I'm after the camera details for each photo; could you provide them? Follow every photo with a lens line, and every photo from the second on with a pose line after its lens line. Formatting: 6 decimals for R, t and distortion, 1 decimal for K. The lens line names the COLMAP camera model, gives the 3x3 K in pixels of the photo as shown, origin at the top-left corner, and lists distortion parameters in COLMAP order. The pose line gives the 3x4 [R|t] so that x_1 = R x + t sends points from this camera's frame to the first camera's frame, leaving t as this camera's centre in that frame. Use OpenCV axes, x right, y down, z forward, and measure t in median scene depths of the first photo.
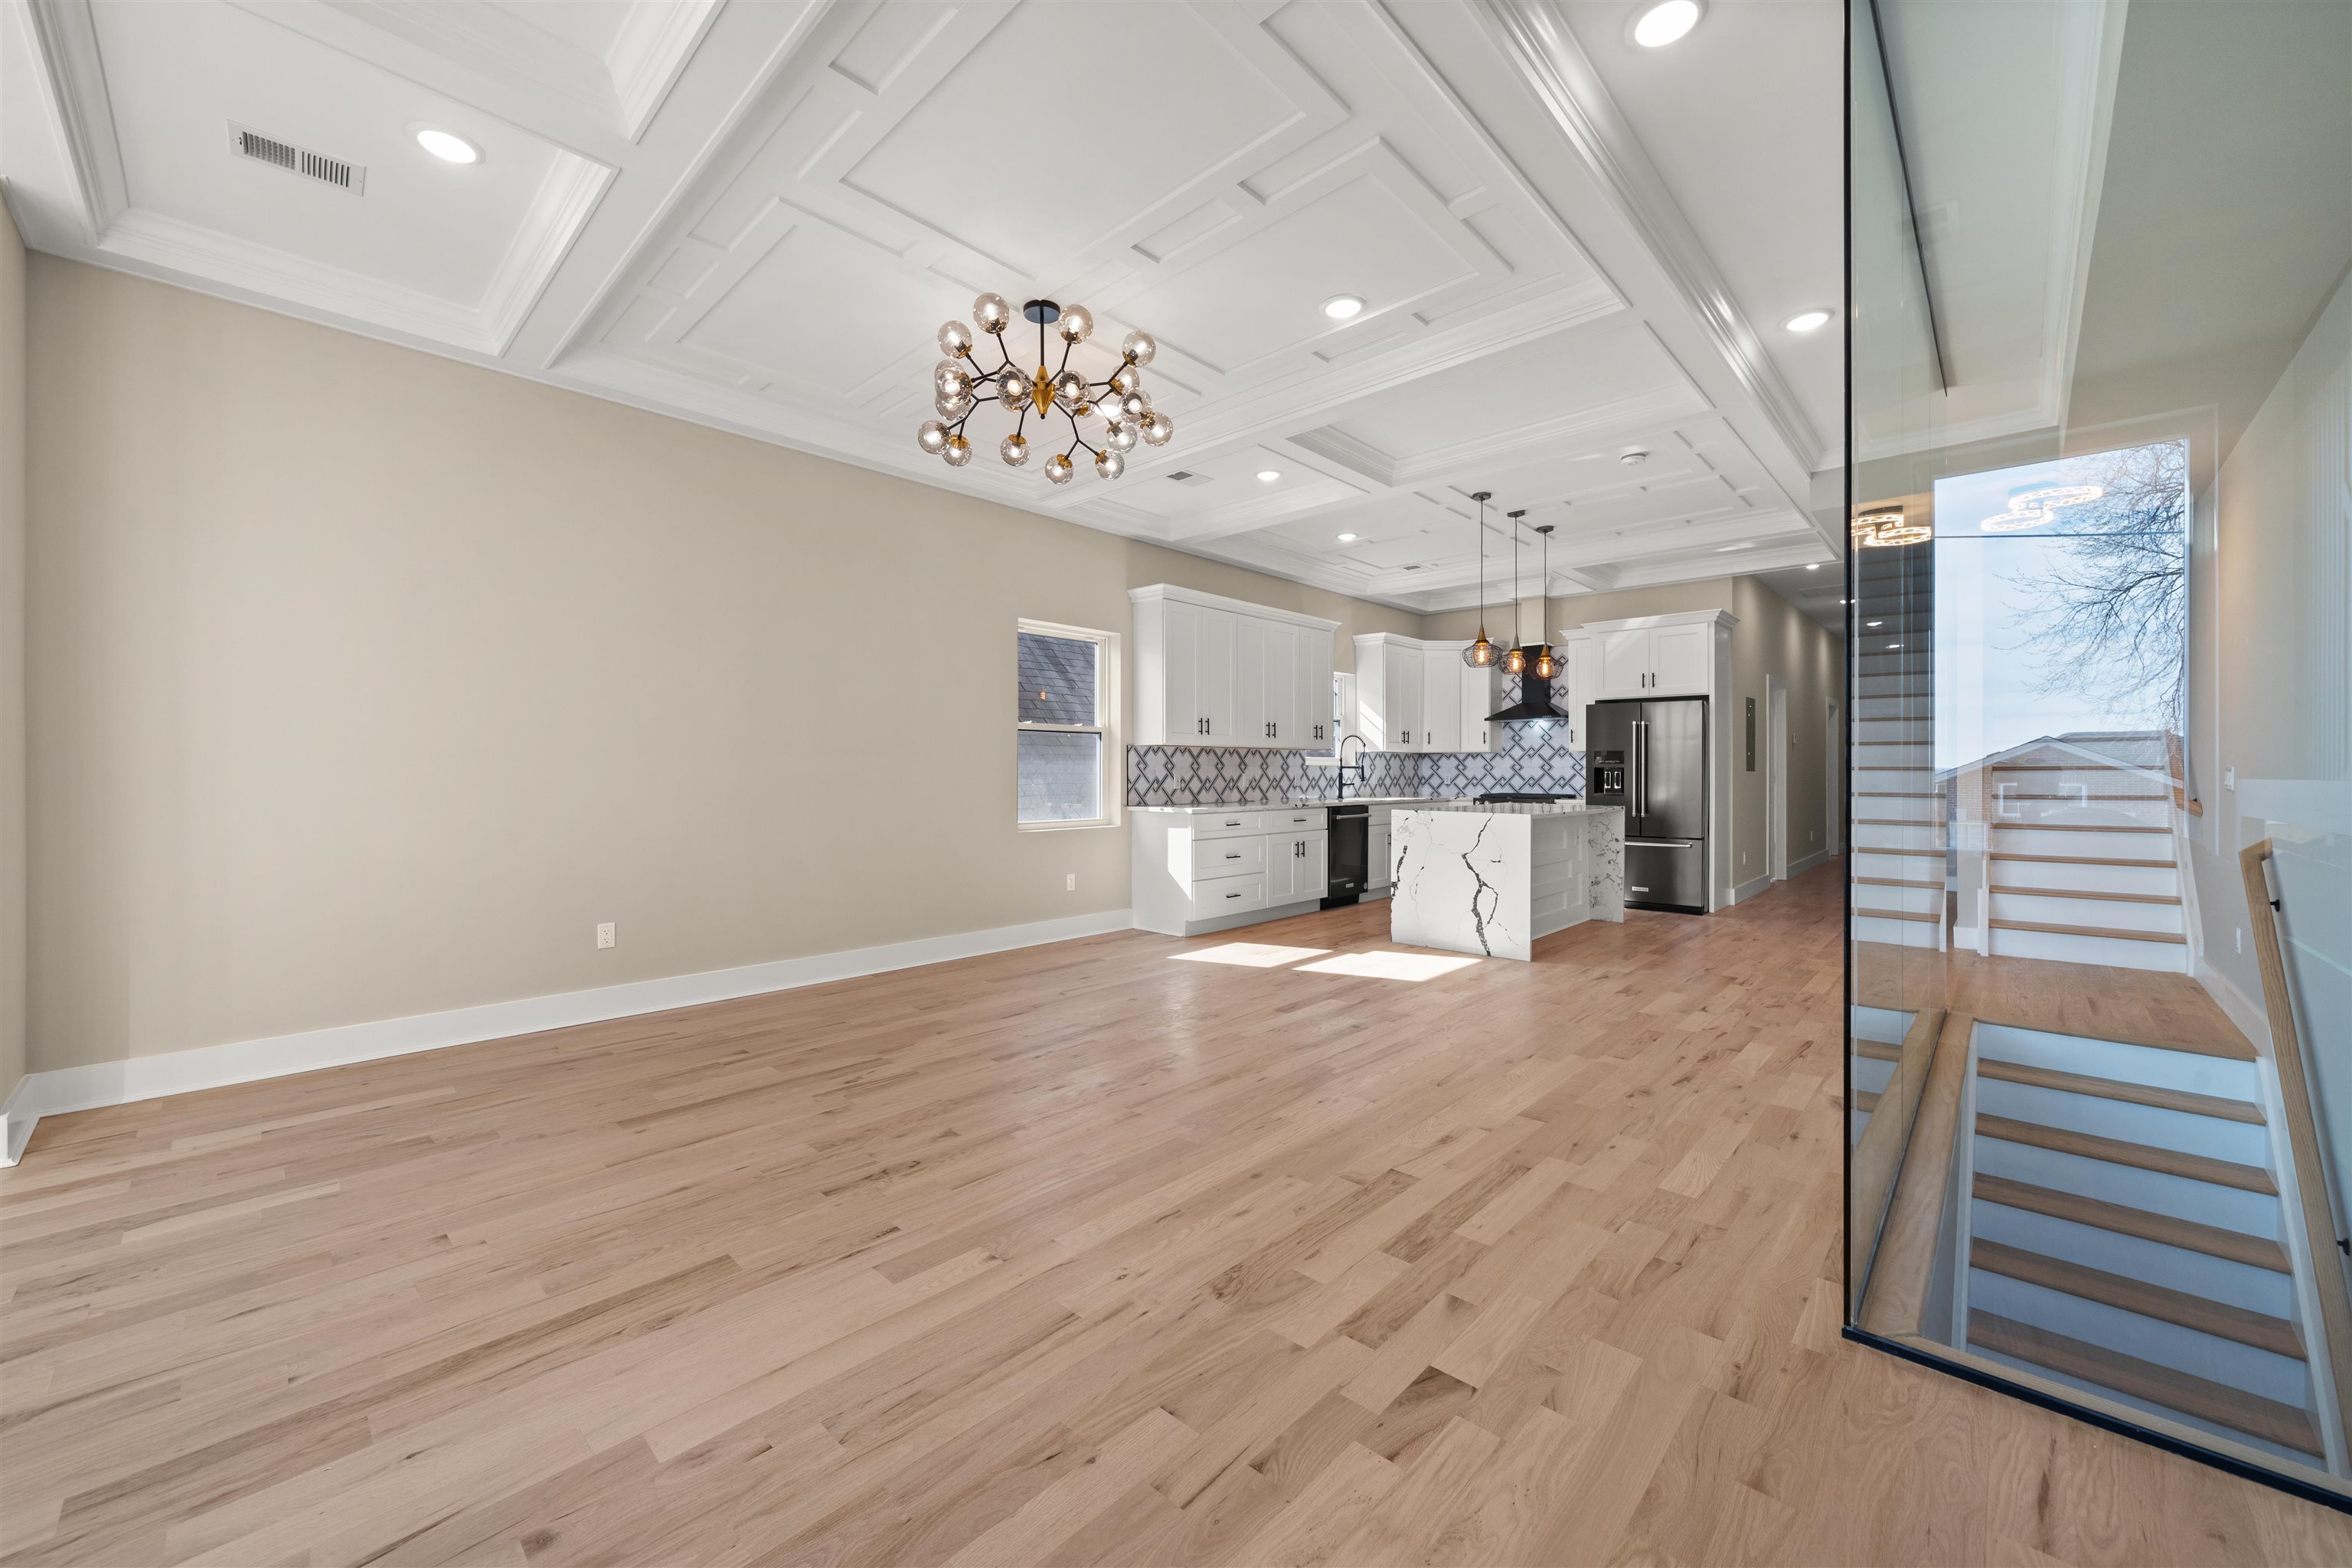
lens RADIAL K [[904.2, 0, 1160.9], [0, 904.2, 762.4], [0, 0, 1]] dist [-0.006487, 0.000954]
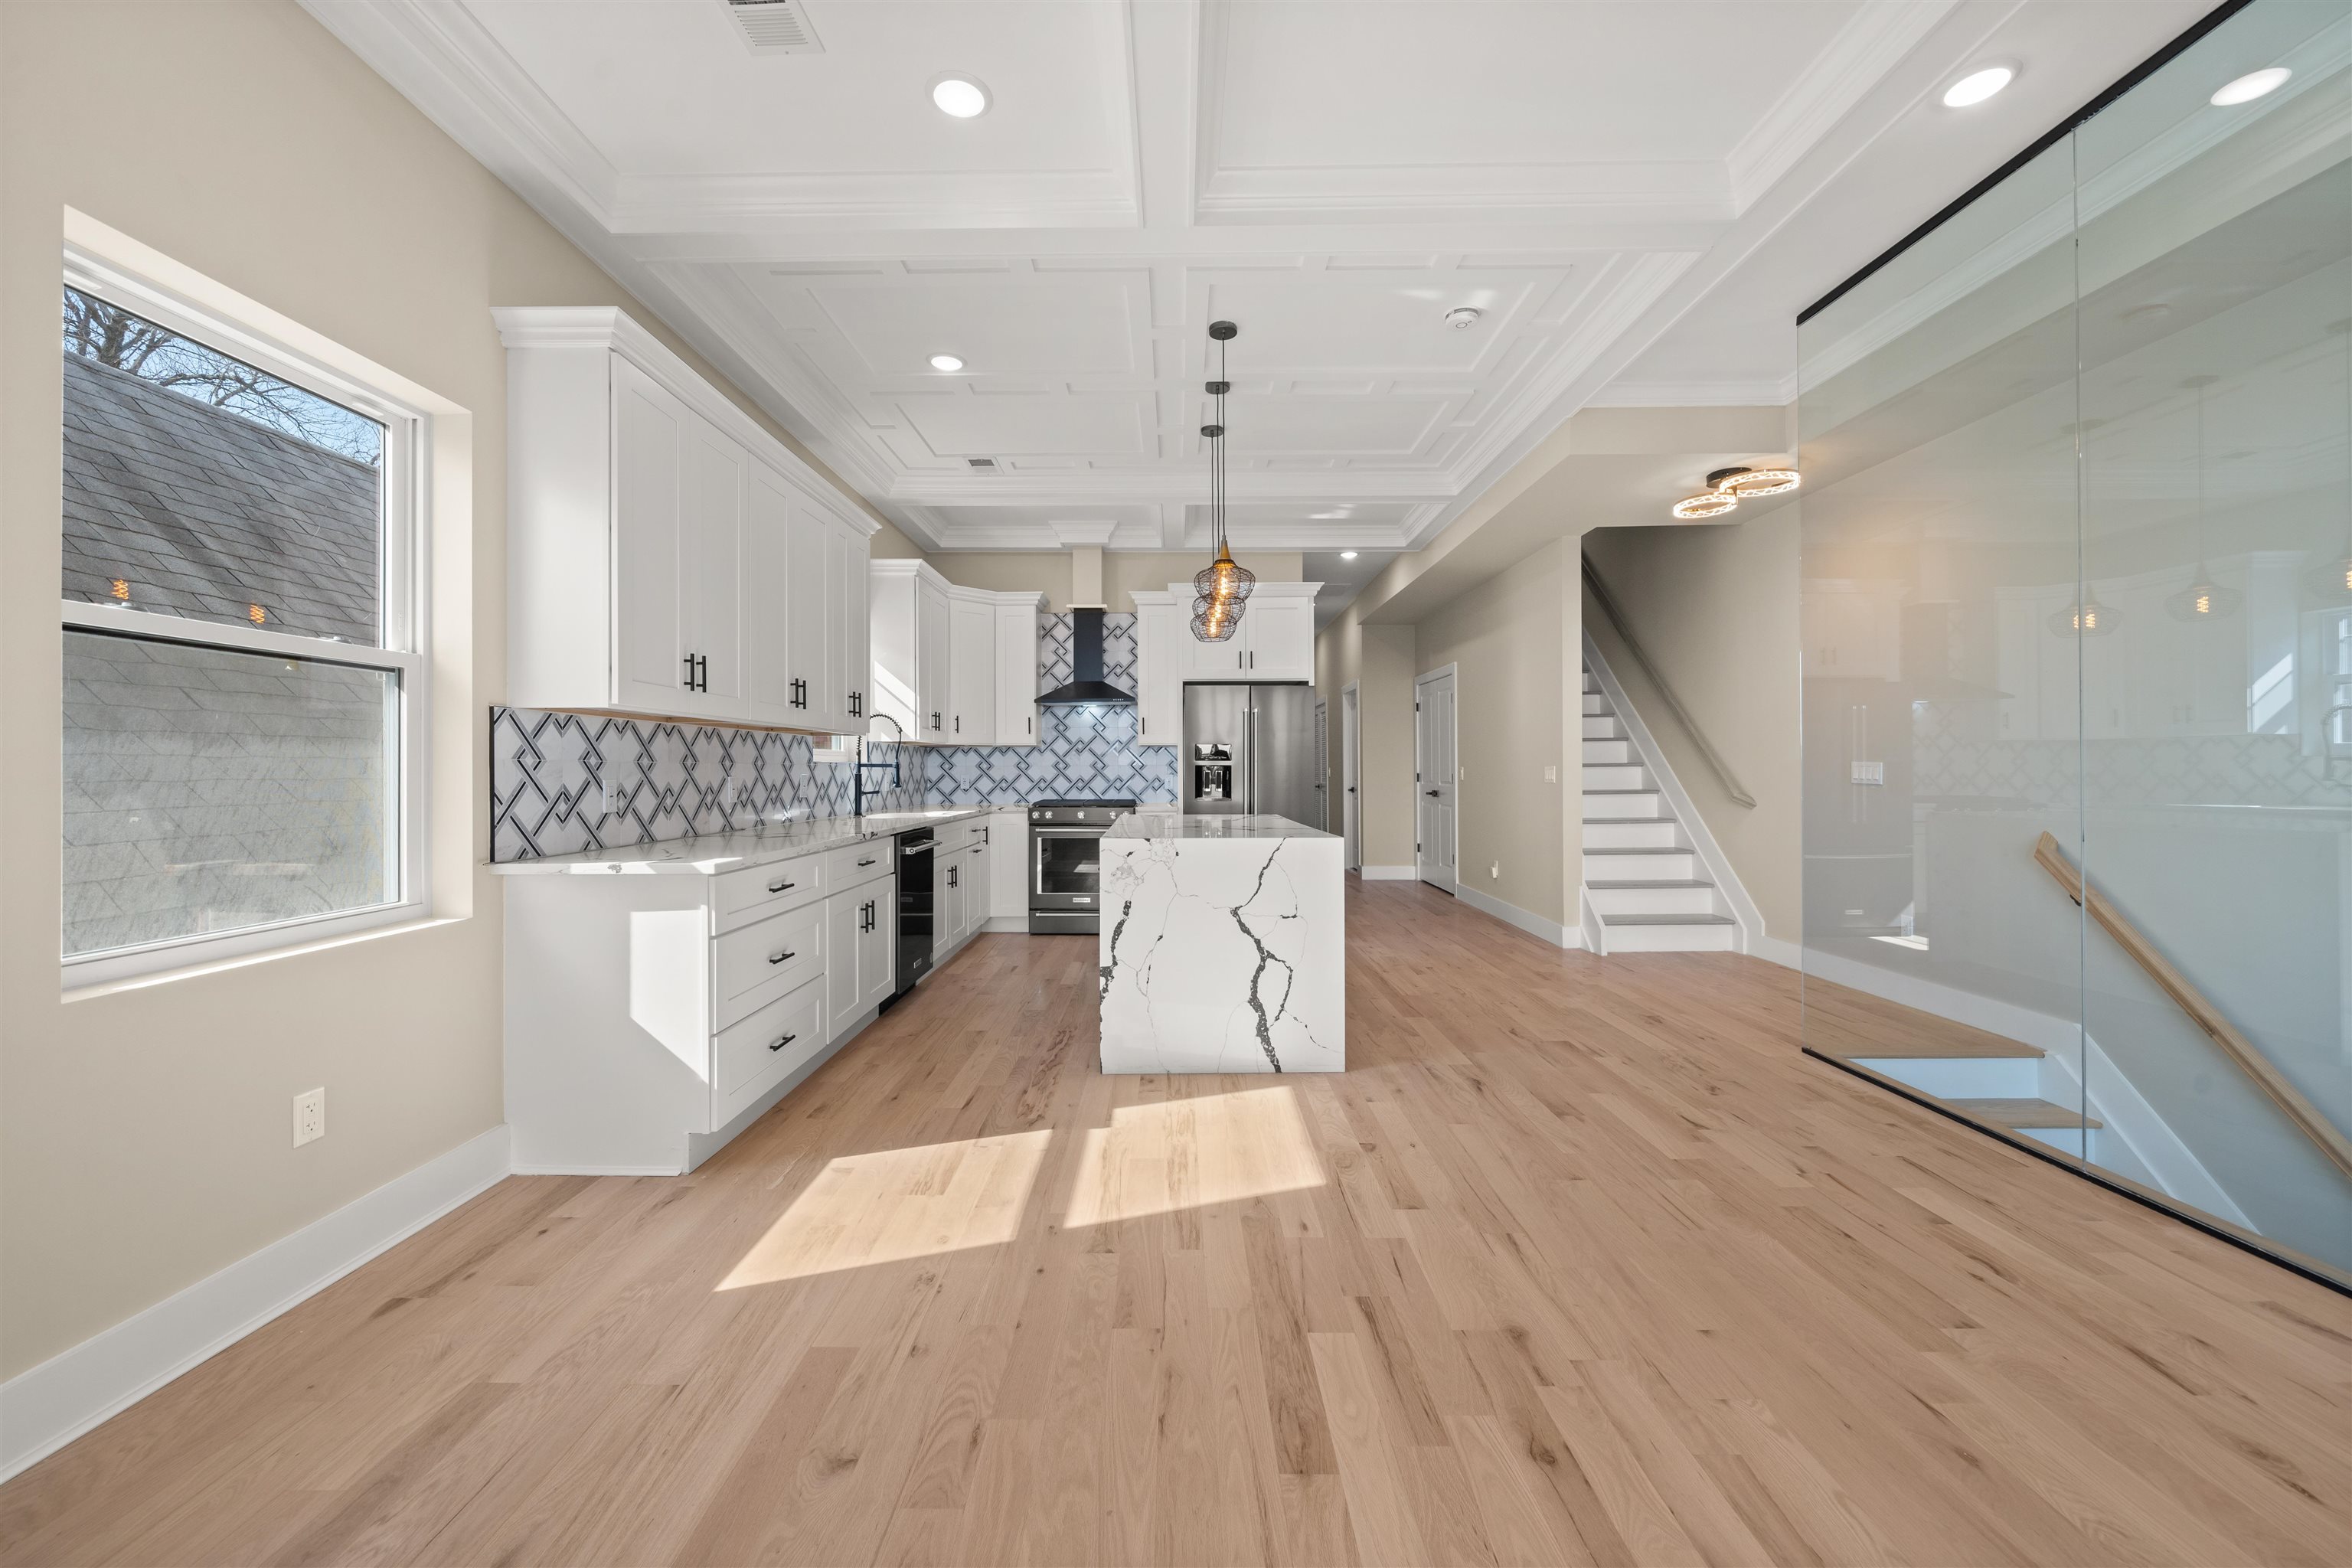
lens RADIAL K [[904.2, 0, 1167.4], [0, 904.2, 769.0], [0, 0, 1]] dist [-0.006487, 0.000954]
pose [[0.725449, -0.002677, 0.688271, -0.091835], [-0.001350, 0.999985, 0.005313, 0.005472], [-0.688275, -0.004784, 0.725434, 0.515607]]
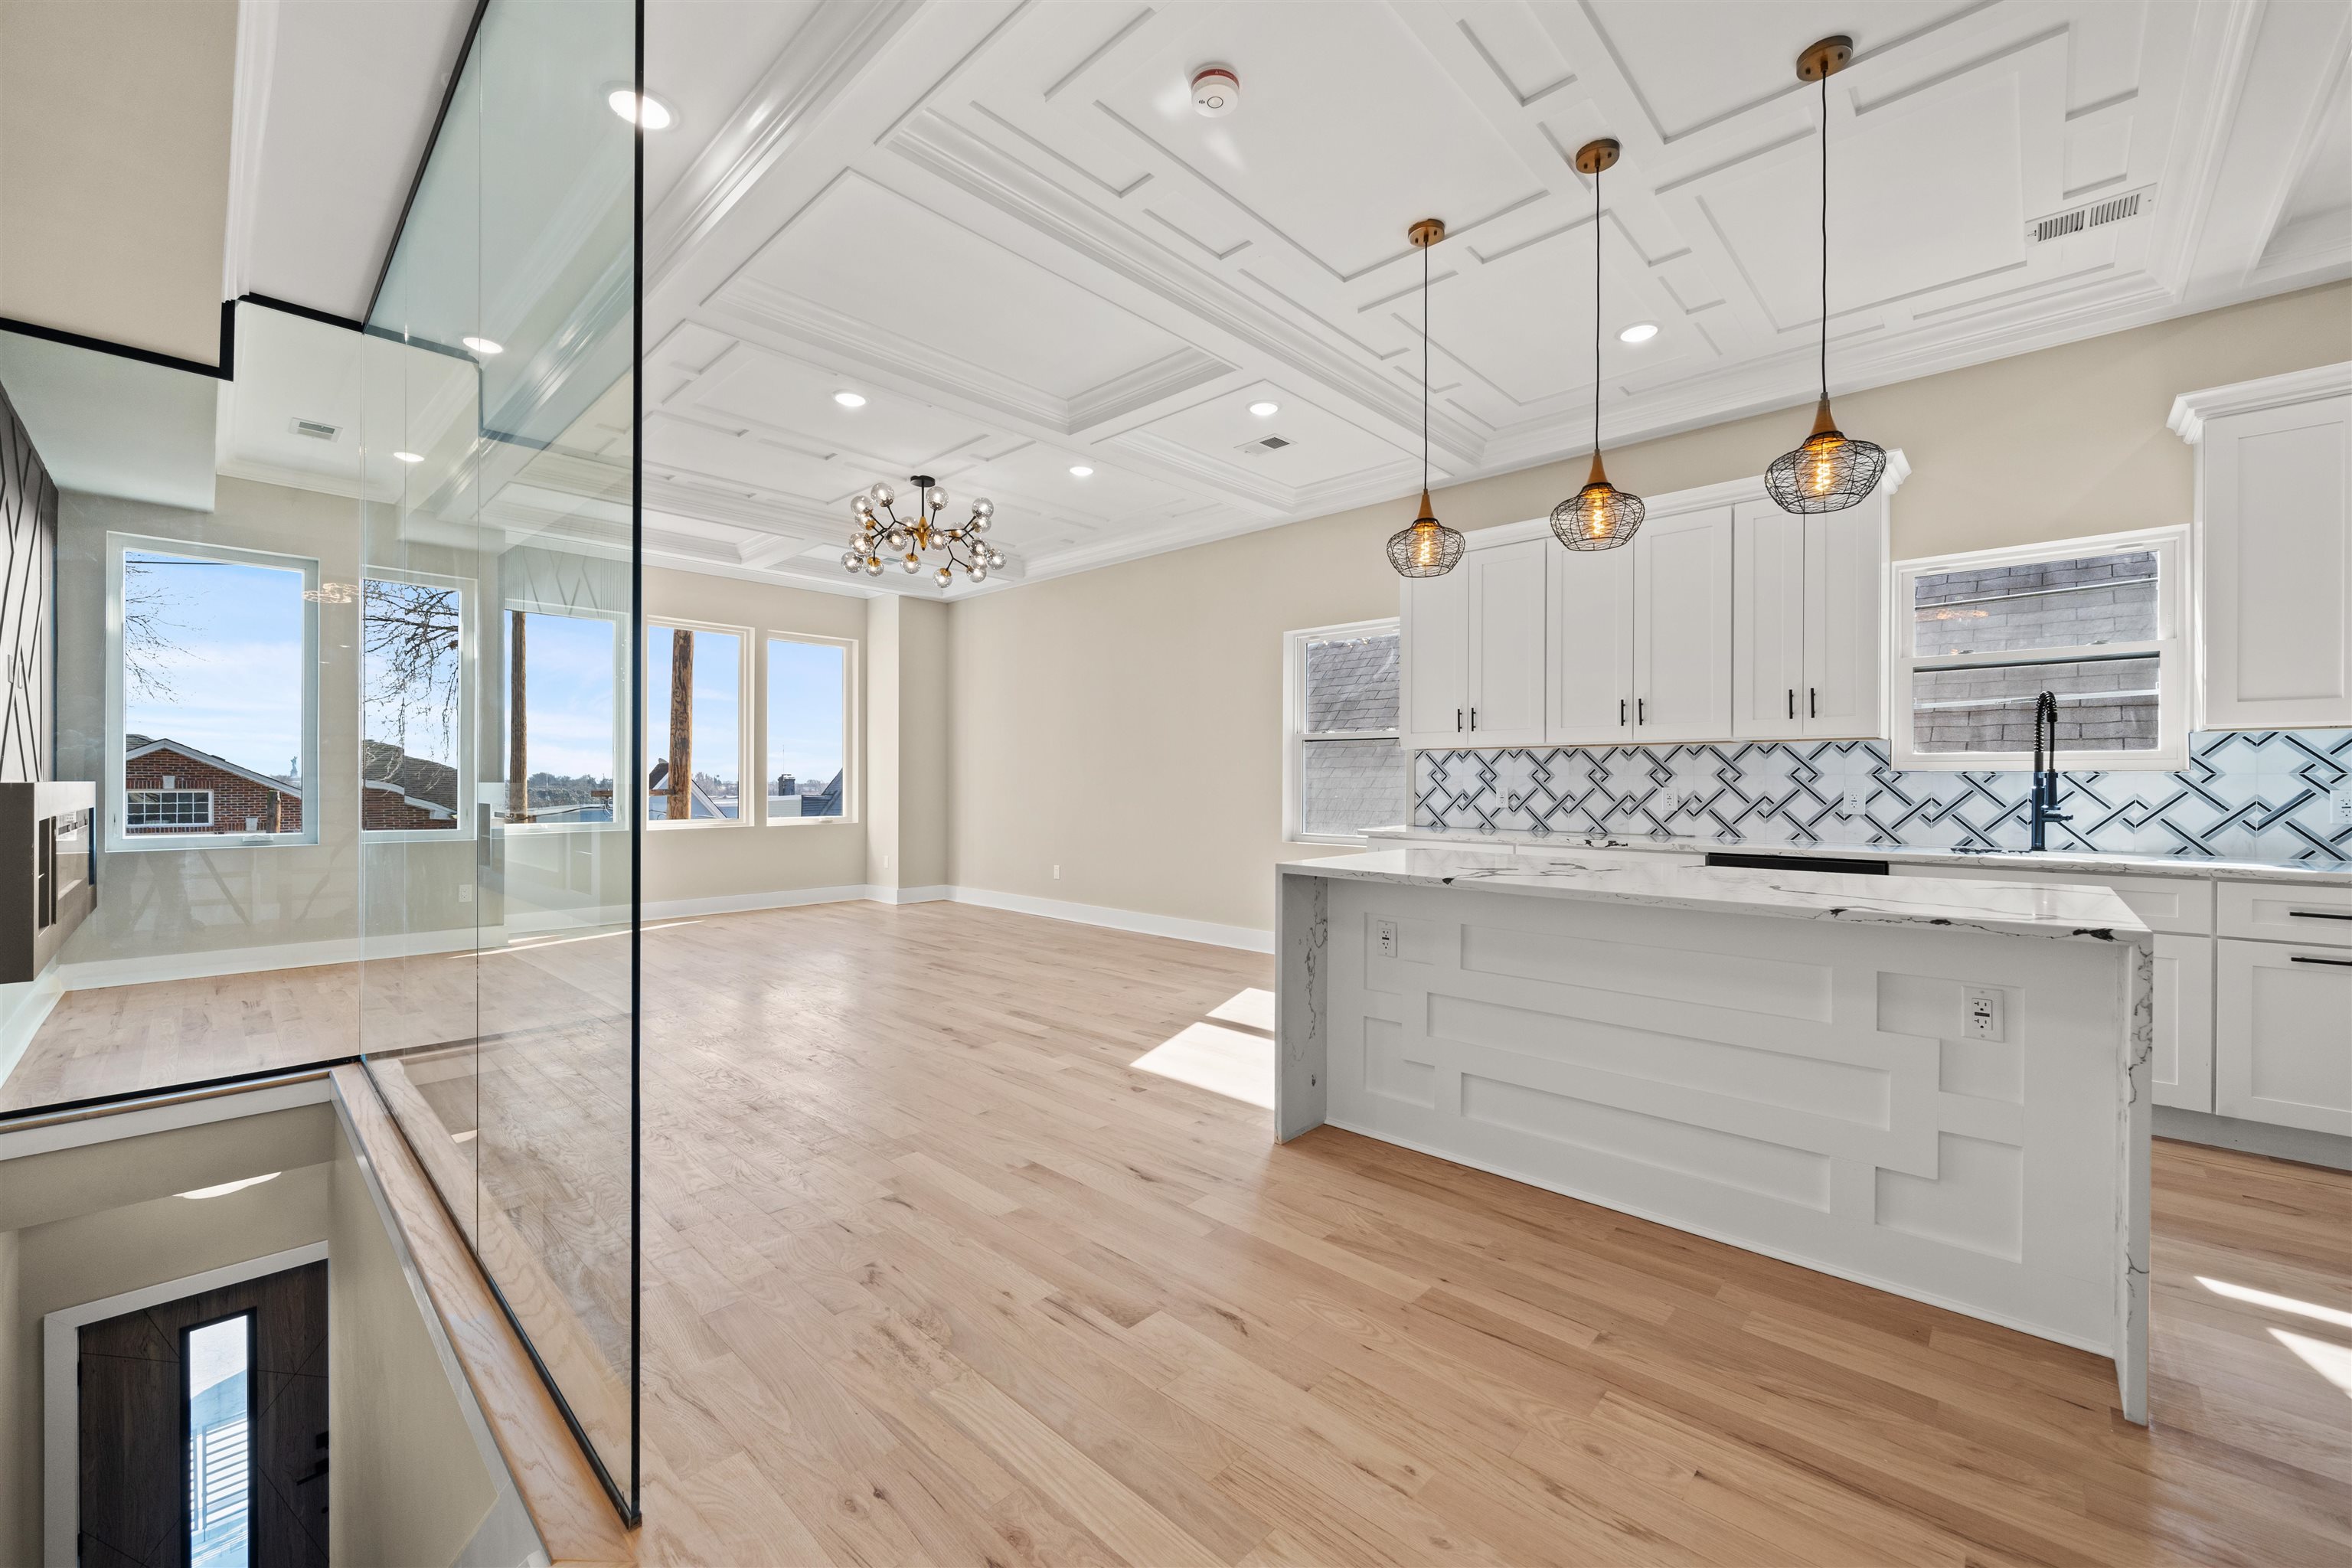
lens RADIAL K [[904.2, 0, 1178.6], [0, 904.2, 791.1], [0, 0, 1]] dist [-0.006487, 0.000954]
pose [[0.014189, 0.008596, -0.999862, 0.763441], [0.006627, 0.999940, 0.008691, 0.008518], [0.999877, -0.006749, 0.014131, 0.767163]]
